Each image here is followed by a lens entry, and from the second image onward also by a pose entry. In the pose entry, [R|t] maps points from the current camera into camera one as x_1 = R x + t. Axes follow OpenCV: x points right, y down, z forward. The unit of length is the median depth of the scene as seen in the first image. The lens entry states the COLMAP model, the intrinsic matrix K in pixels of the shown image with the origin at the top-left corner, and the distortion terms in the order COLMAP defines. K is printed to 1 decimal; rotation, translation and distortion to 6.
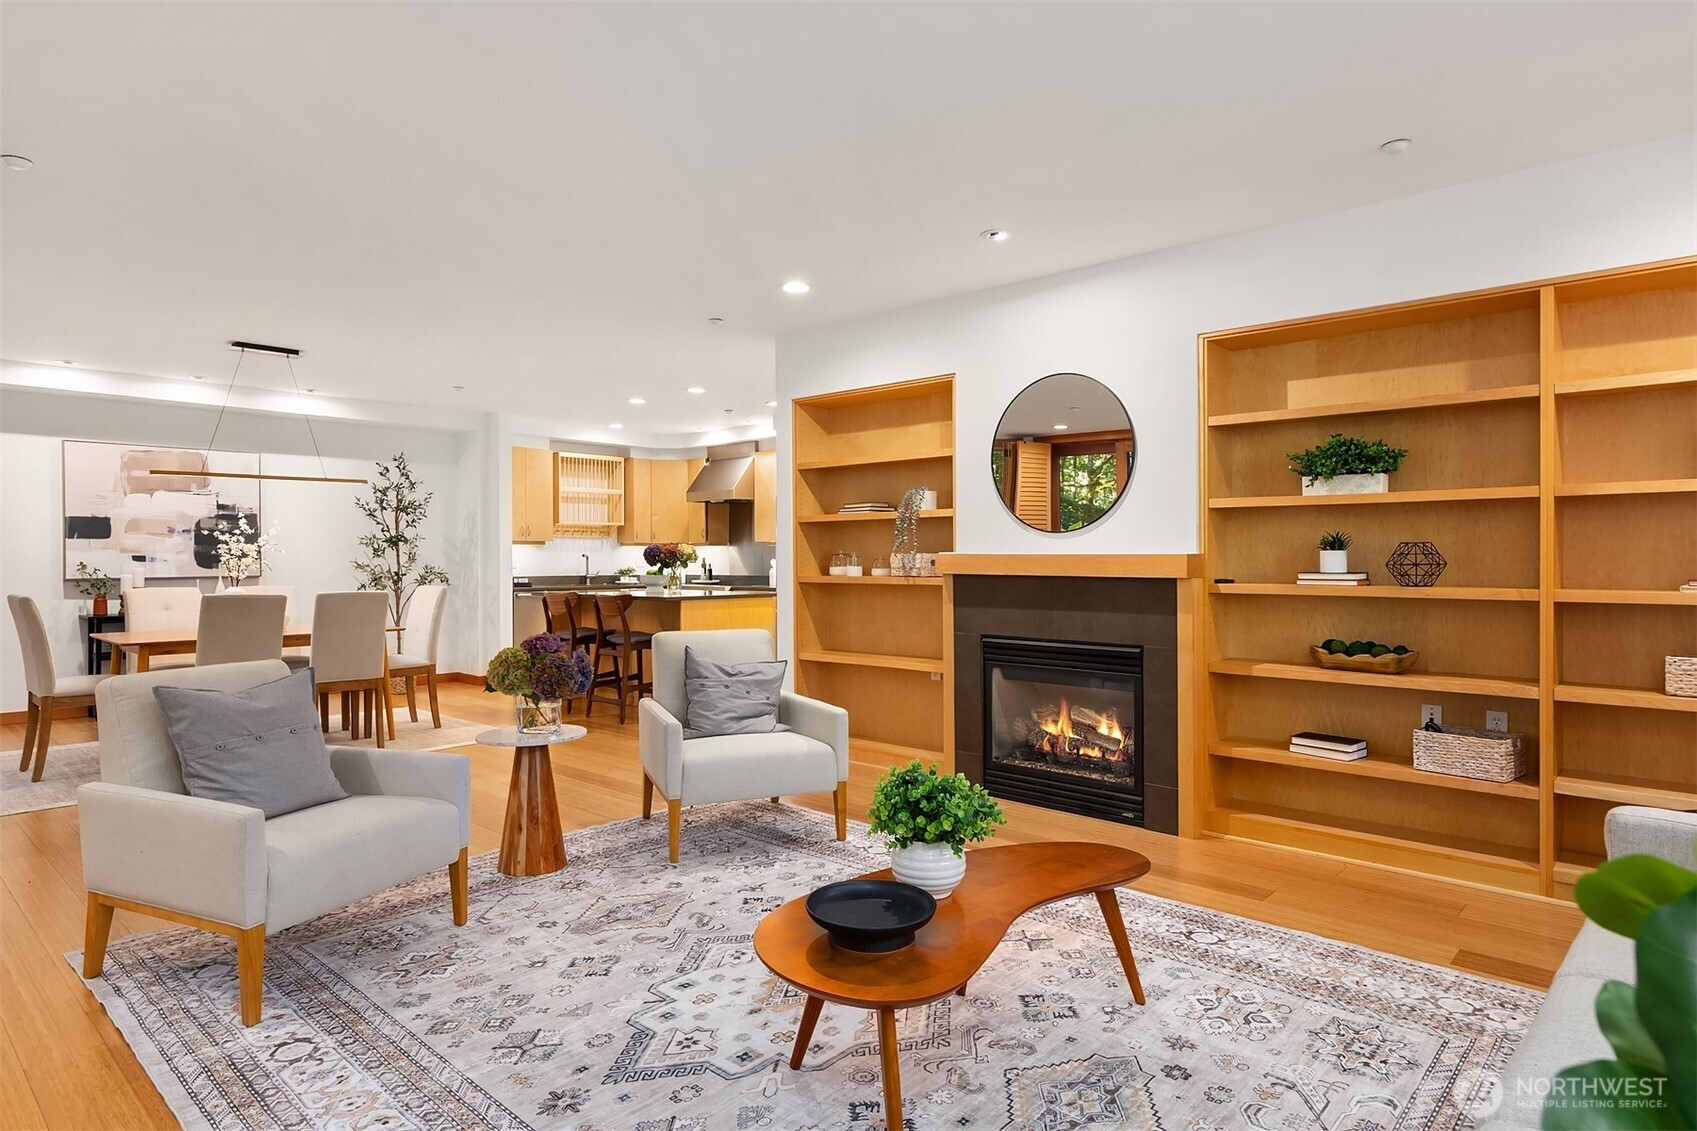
lens RADIAL K [[949.9, 0, 834.9], [0, 949.9, 565.0], [0, 0, 1]] dist [0.003040, -0.000073]
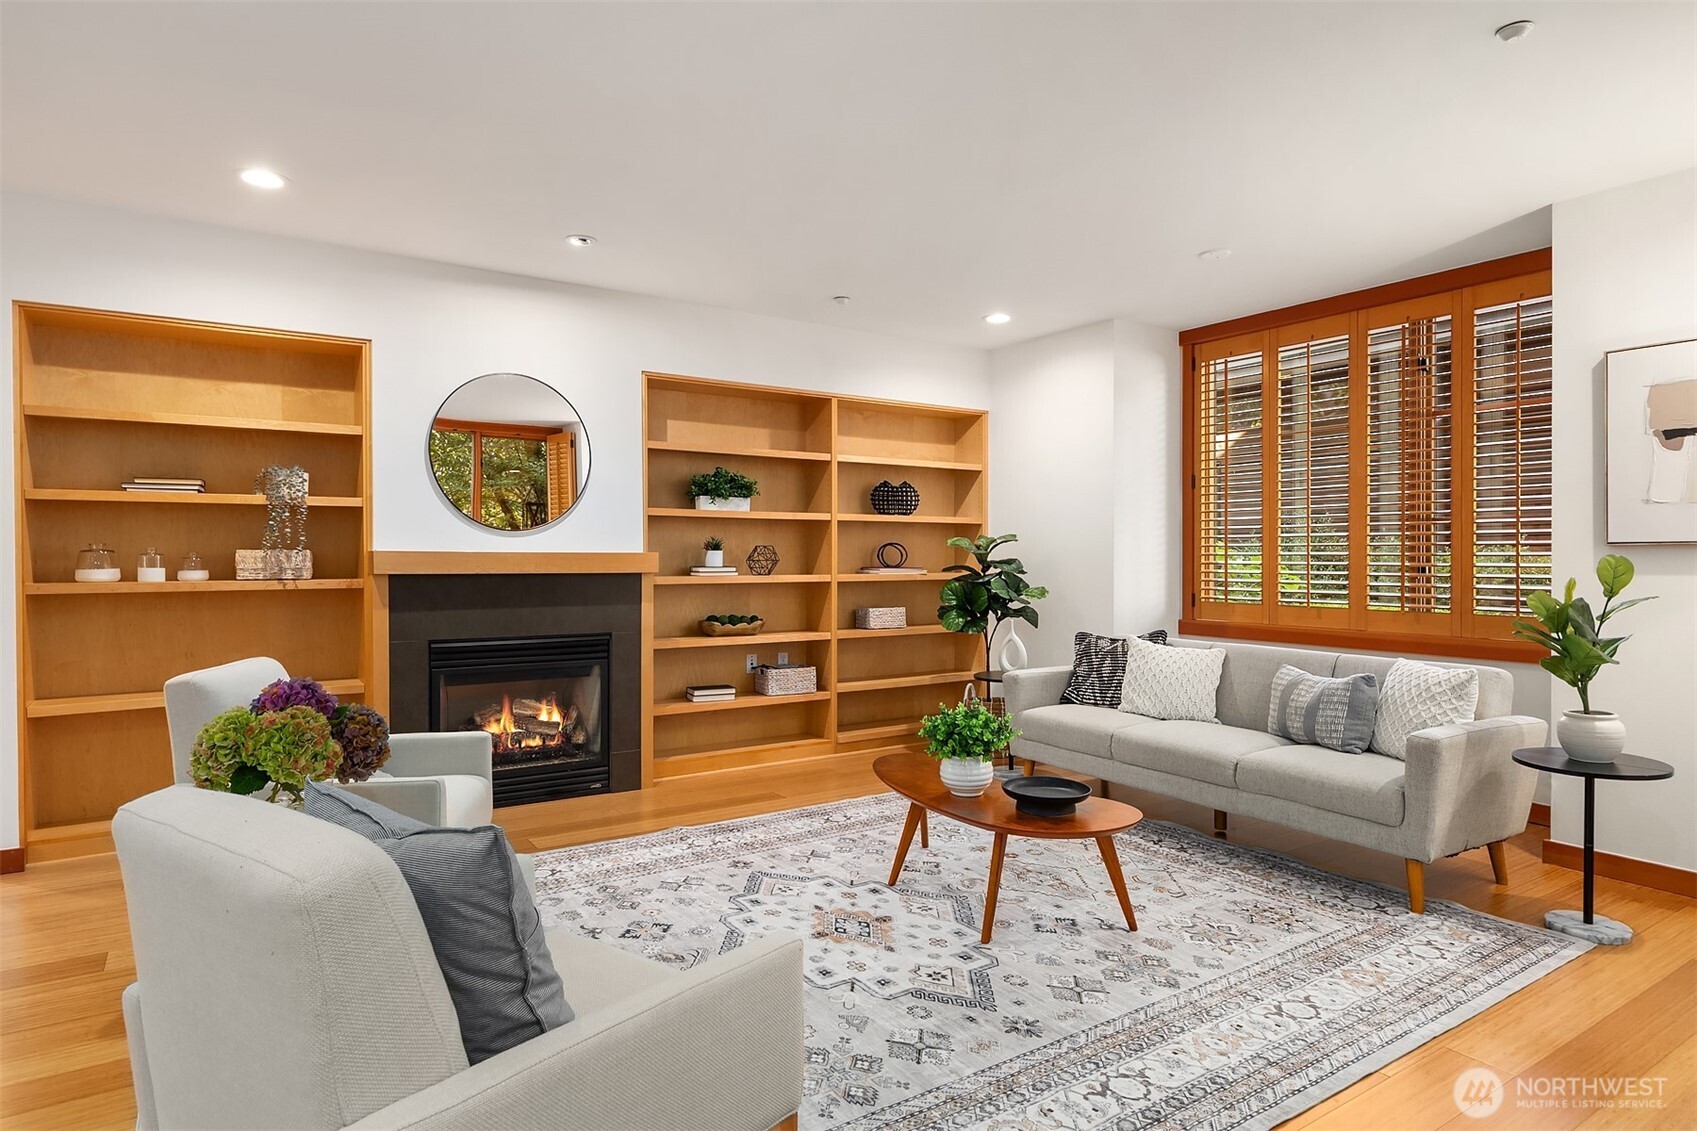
lens RADIAL K [[949.9, 0, 832.4], [0, 949.9, 561.6], [0, 0, 1]] dist [0.003040, -0.000073]
pose [[0.243269, -0.006053, 0.969940, -0.620789], [0.005999, 0.999971, 0.004735, -0.004148], [-0.969940, 0.004667, 0.243298, 0.398929]]
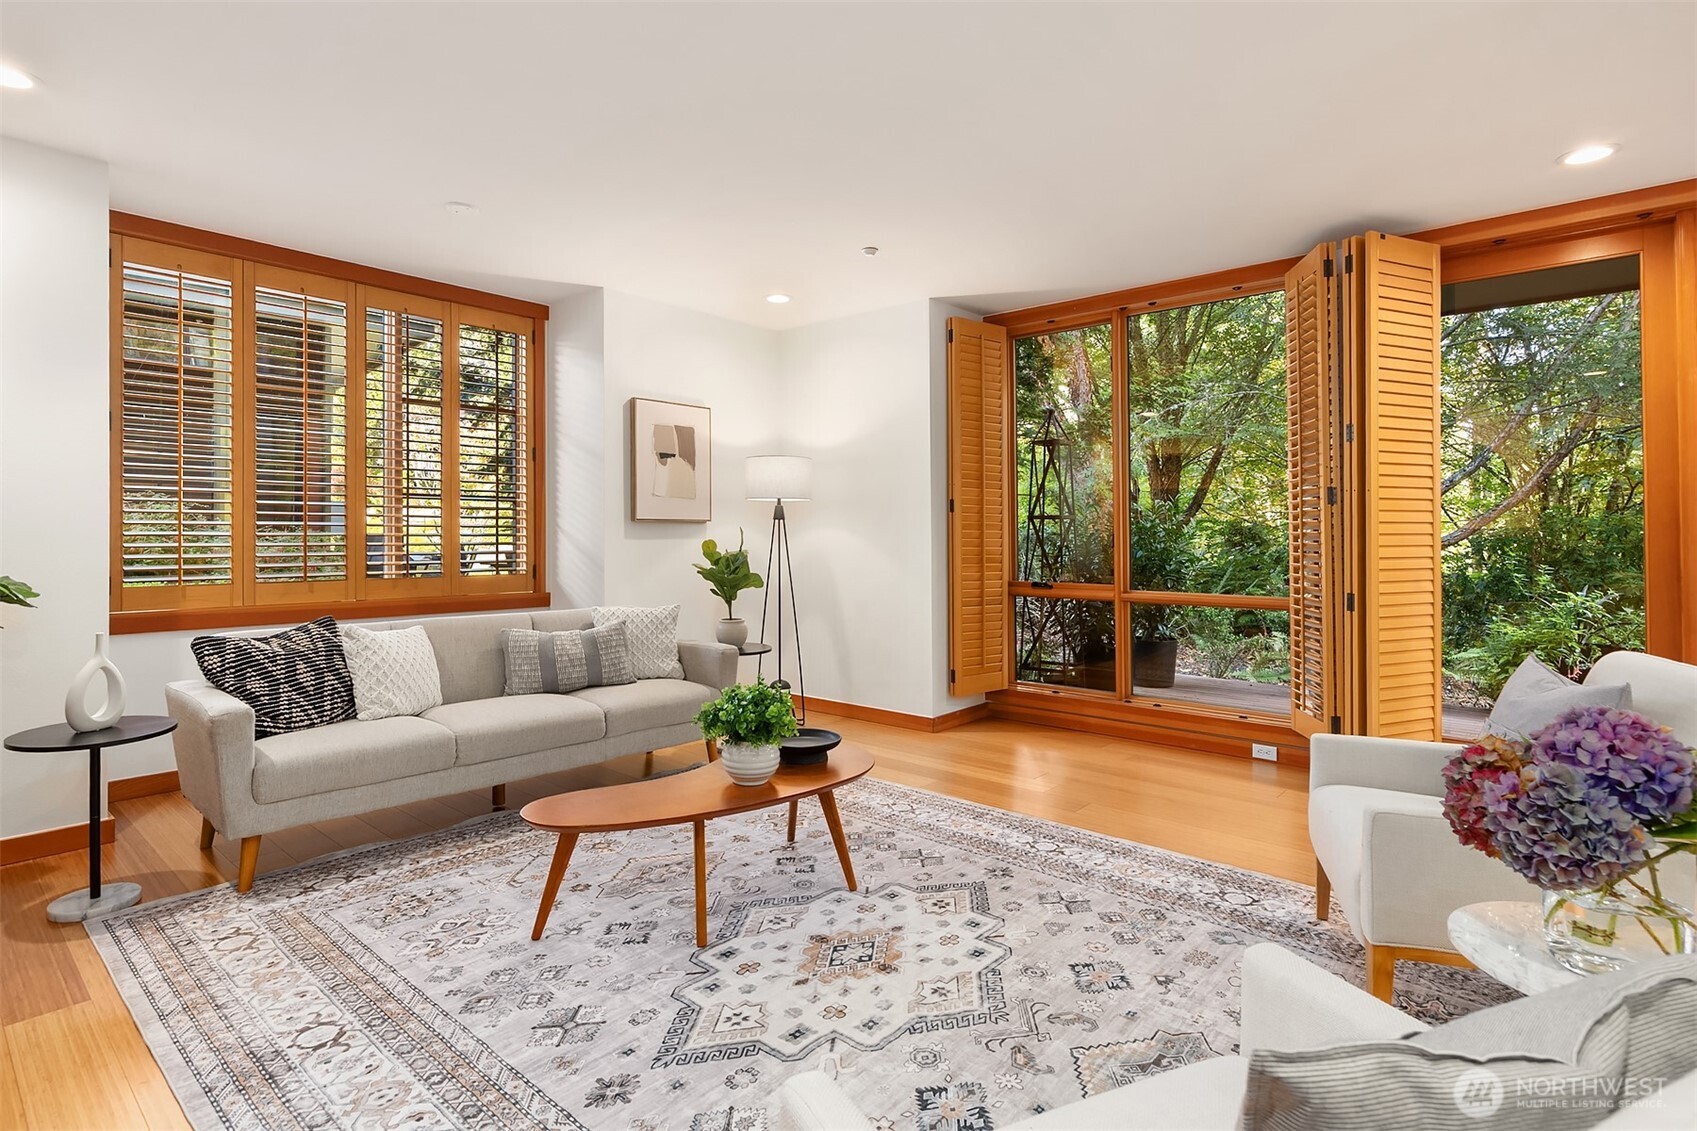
lens RADIAL K [[862.8, 0, 839.4], [0, 862.8, 524.4], [0, 0, 1]] dist [0.002482, 0.001303]
pose [[-0.999760, -0.001515, -0.021841, 0.002786], [-0.001349, 0.999970, -0.007588, 0.003366], [0.021852, -0.007557, -0.999733, 1.020829]]
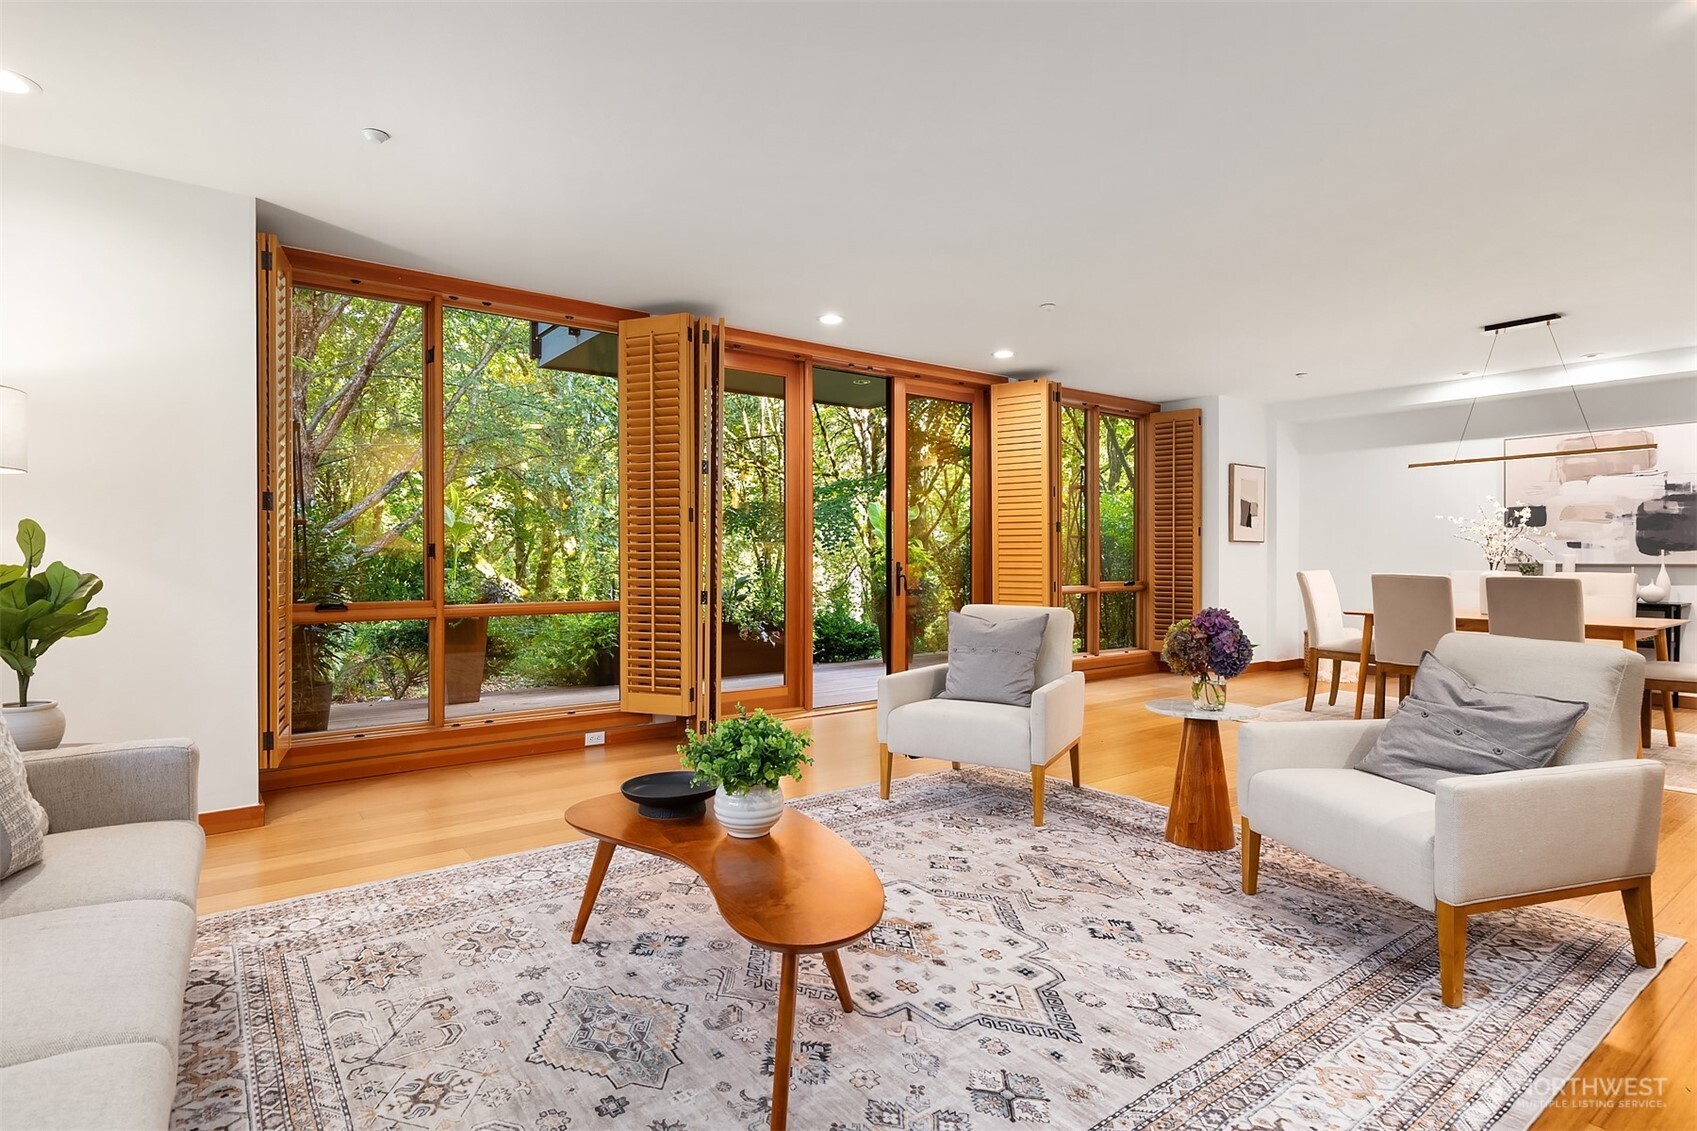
lens RADIAL K [[862.8, 0, 844.3], [0, 862.8, 562.8], [0, 0, 1]] dist [0.002482, 0.001303]
pose [[-0.178112, 0.008040, -0.983977, 0.486558], [-0.007662, 0.999925, 0.009558, 0.014329], [0.983980, 0.009242, -0.178037, 0.600164]]
